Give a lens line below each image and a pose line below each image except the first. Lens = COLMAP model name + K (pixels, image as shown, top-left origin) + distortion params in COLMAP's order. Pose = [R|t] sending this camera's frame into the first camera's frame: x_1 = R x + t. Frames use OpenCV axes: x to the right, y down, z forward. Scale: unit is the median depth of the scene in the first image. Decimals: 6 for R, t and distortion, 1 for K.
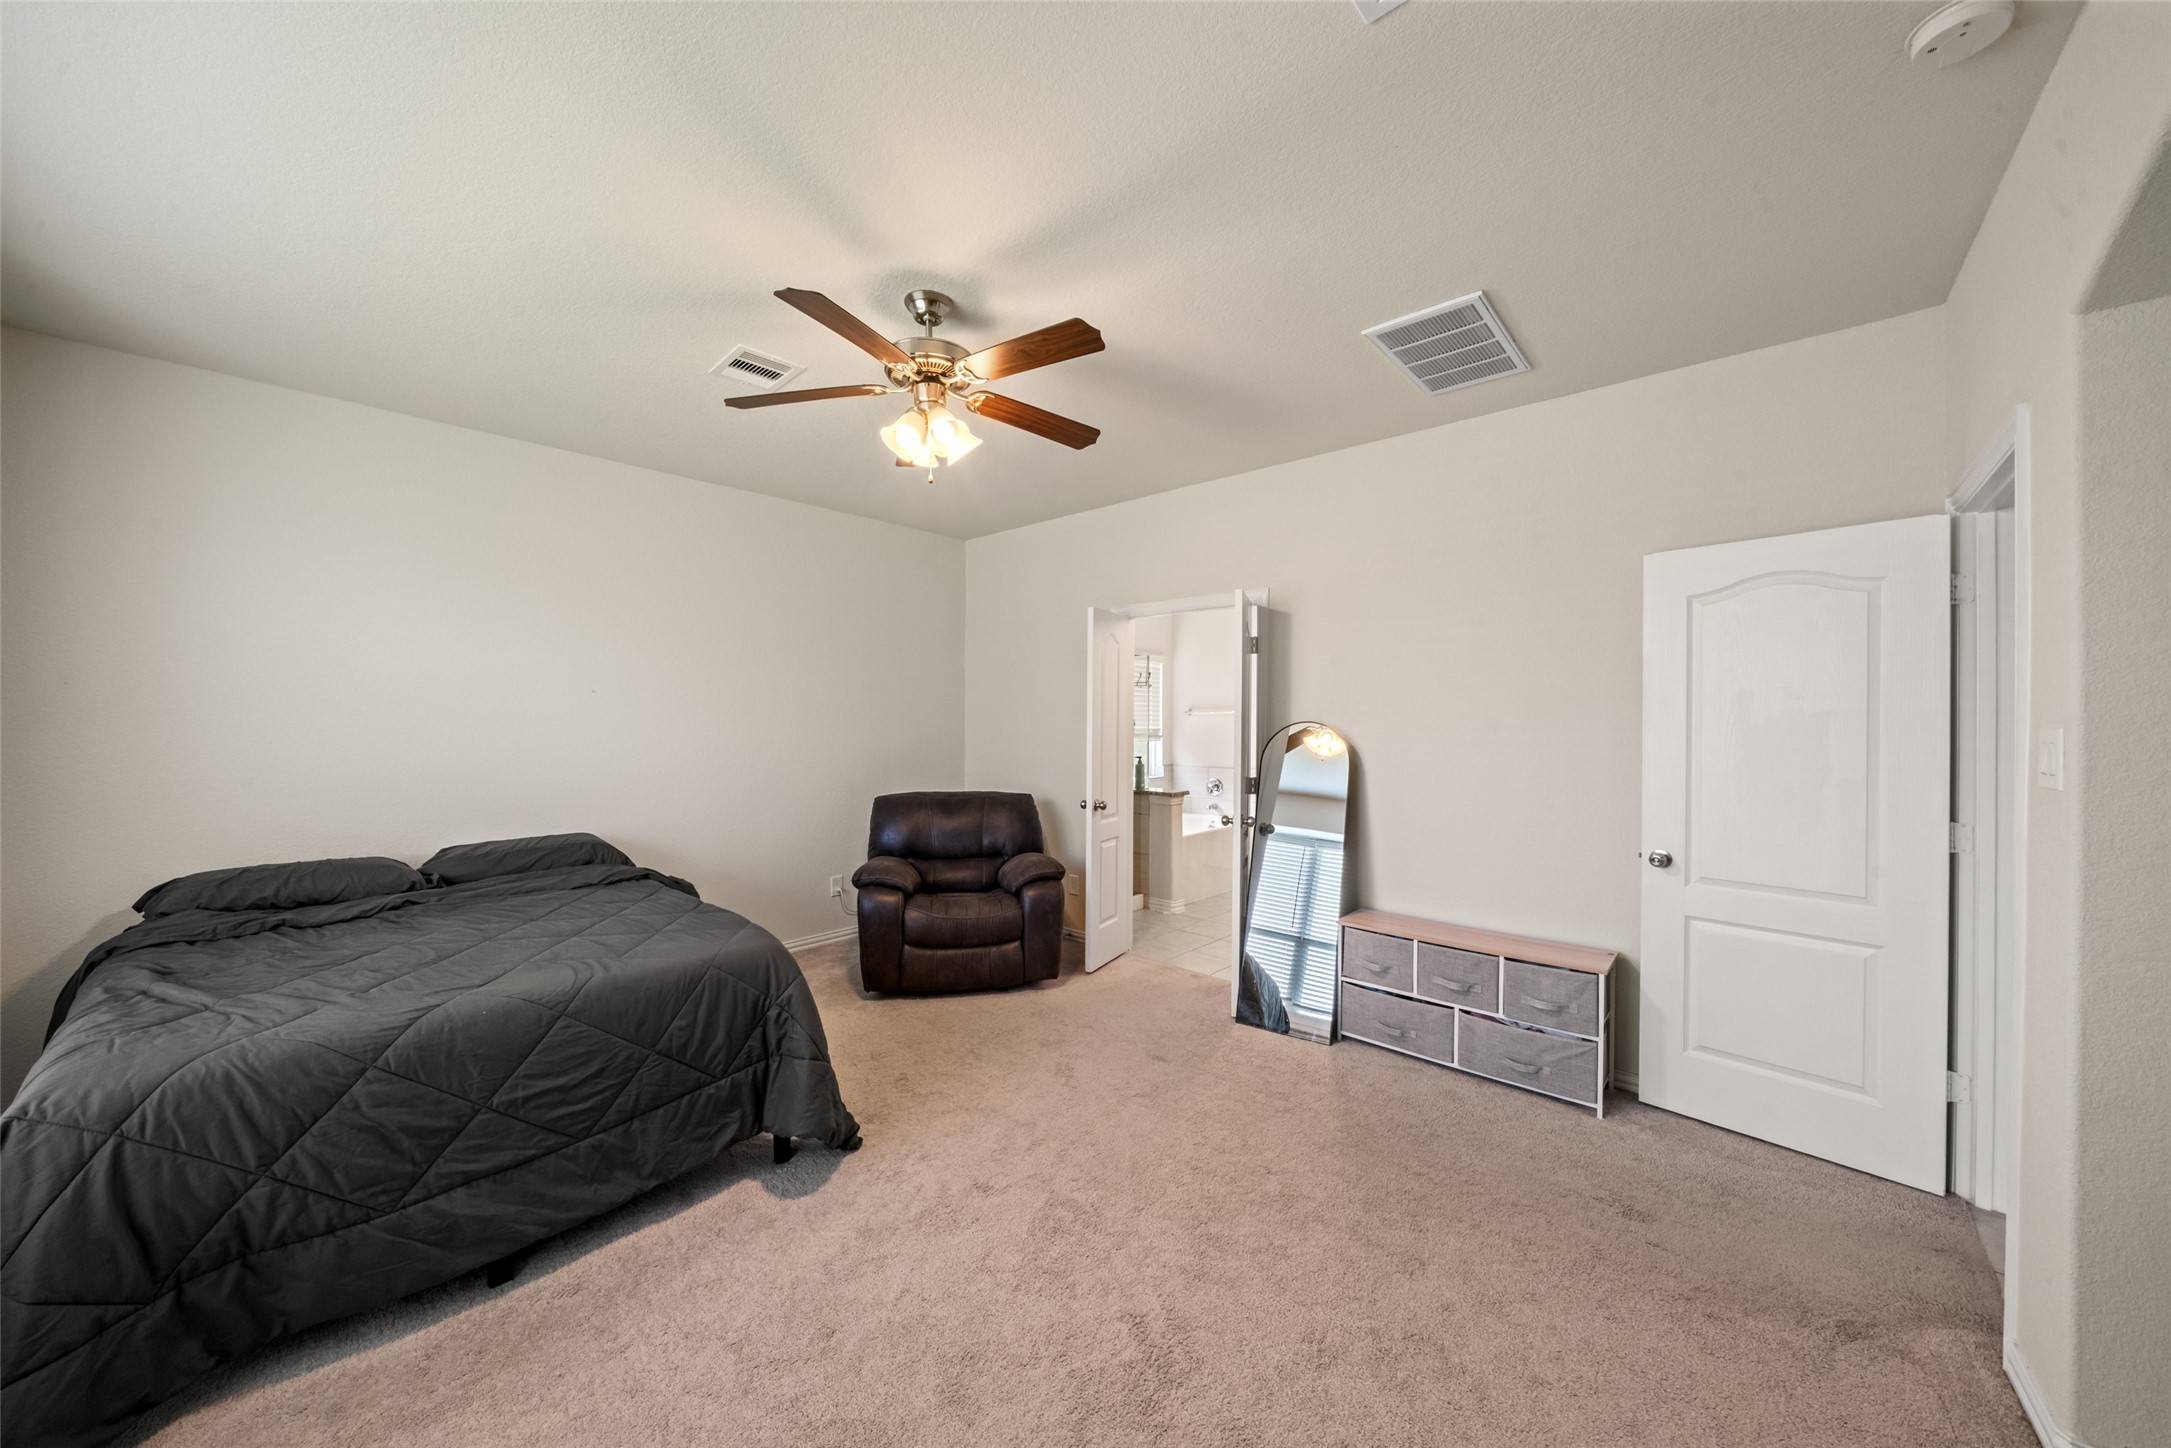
lens RADIAL K [[757.2, 0, 1083.2], [0, 757.2, 723.7], [0, 0, 1]] dist [-0.004664, 0.000142]
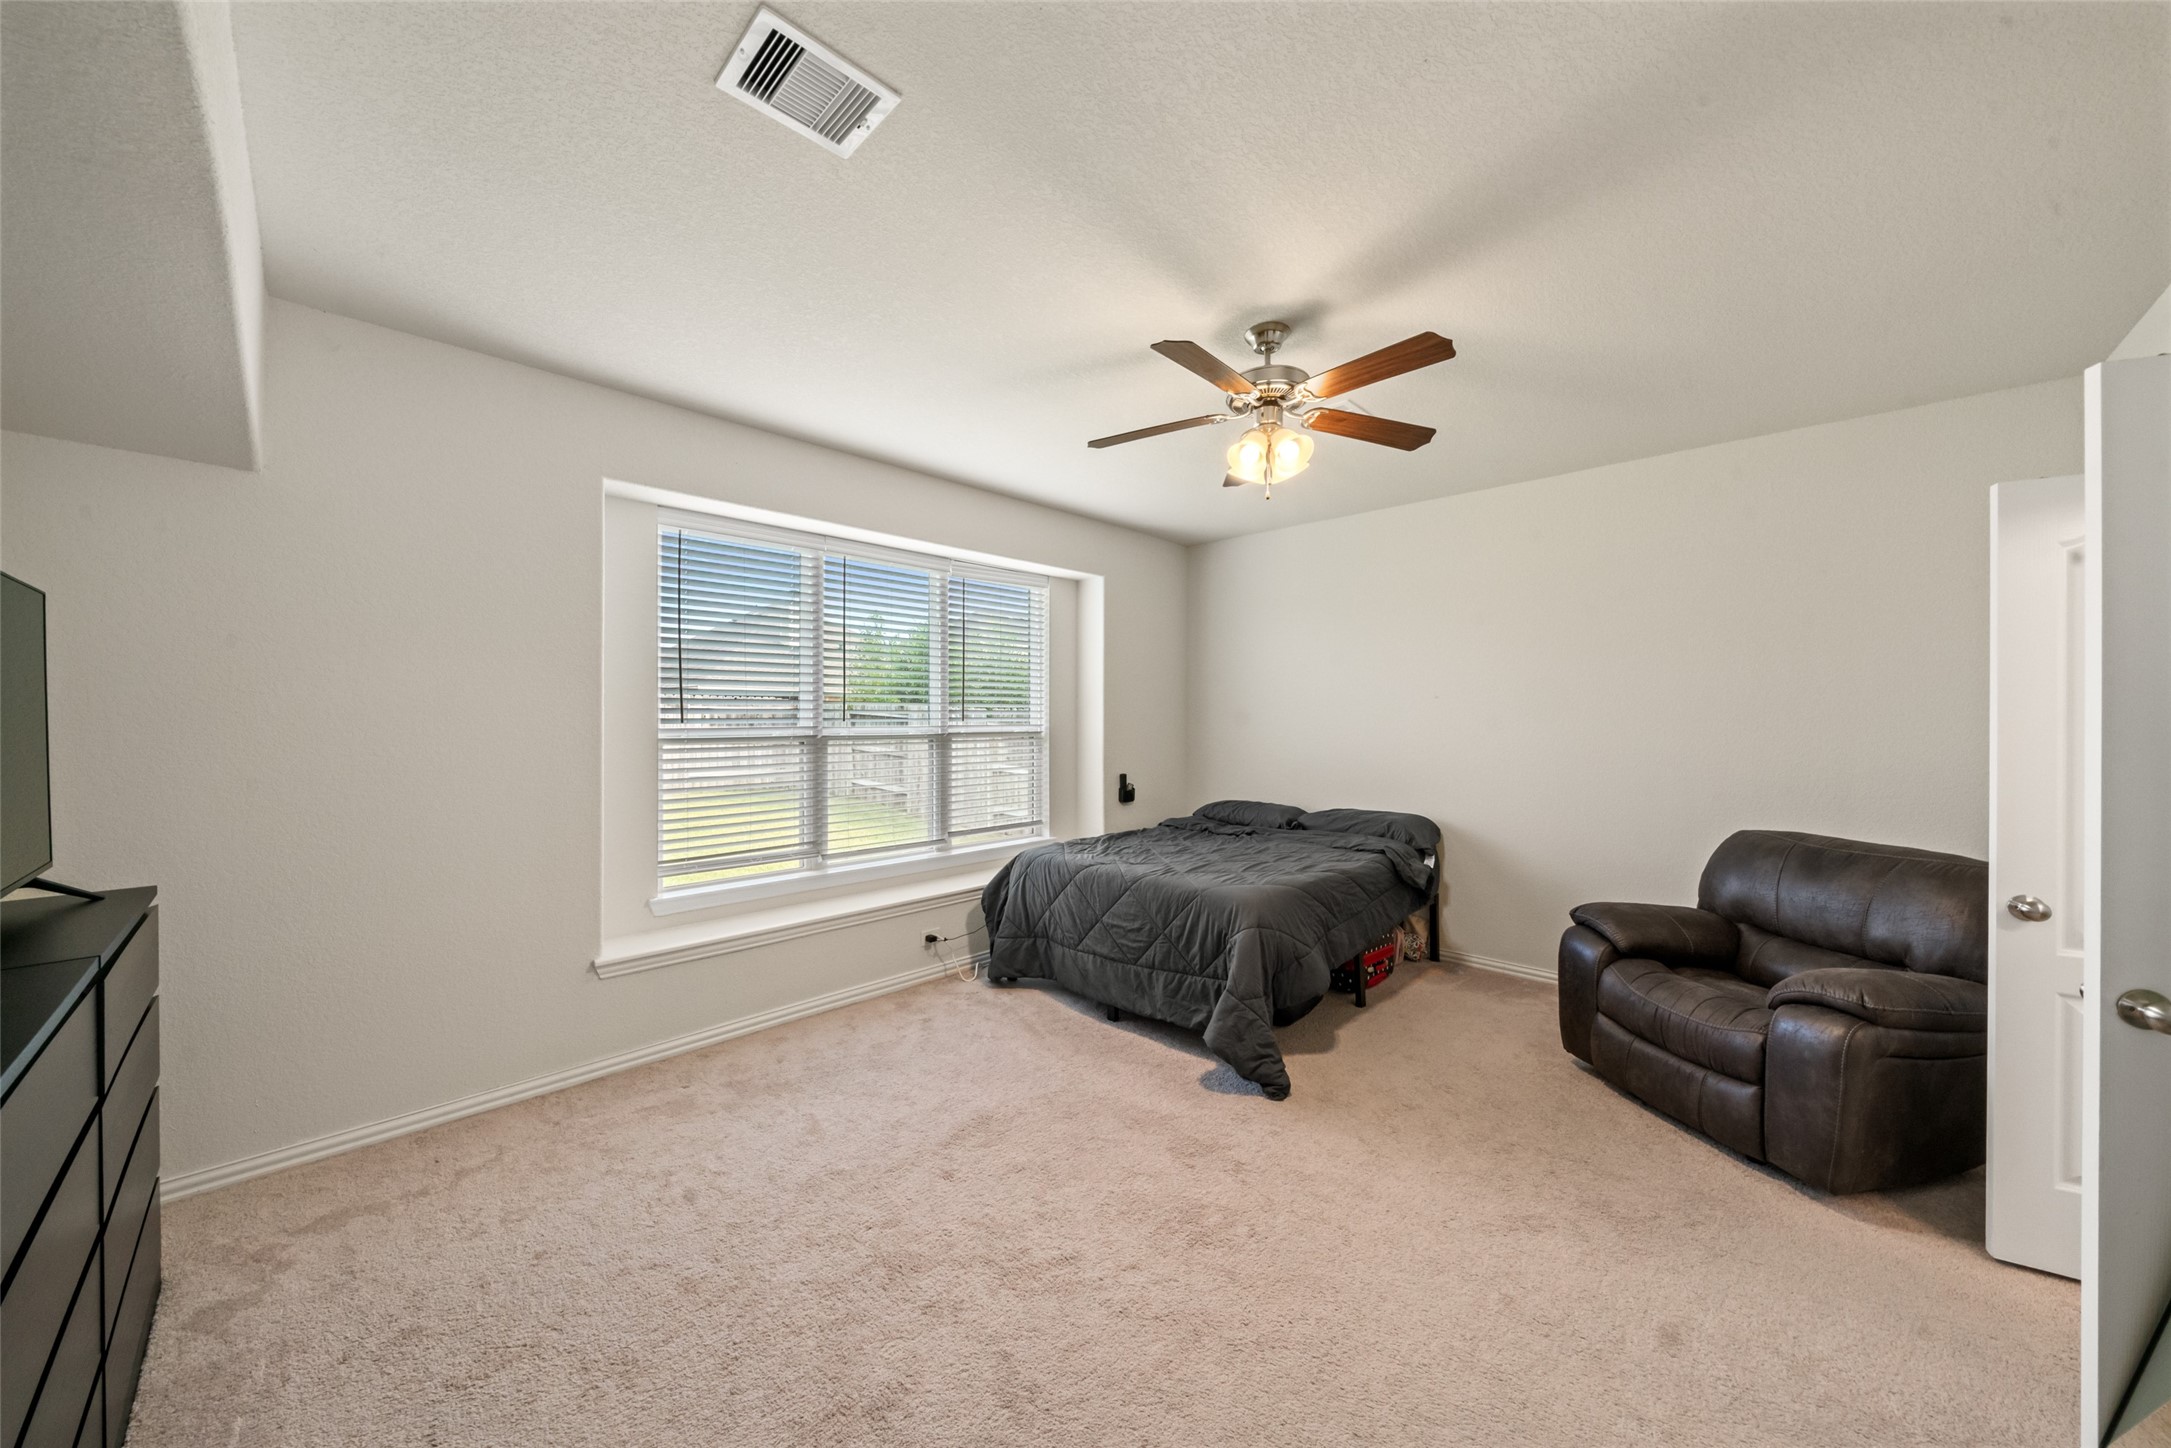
lens RADIAL K [[757.2, 0, 1083.2], [0, 757.2, 723.7], [0, 0, 1]] dist [-0.004664, 0.000142]
pose [[-0.043495, 0.002514, -0.999051, 0.947758], [-0.007676, 0.999966, 0.002850, -0.004718], [0.999024, 0.007793, -0.043474, 0.846463]]
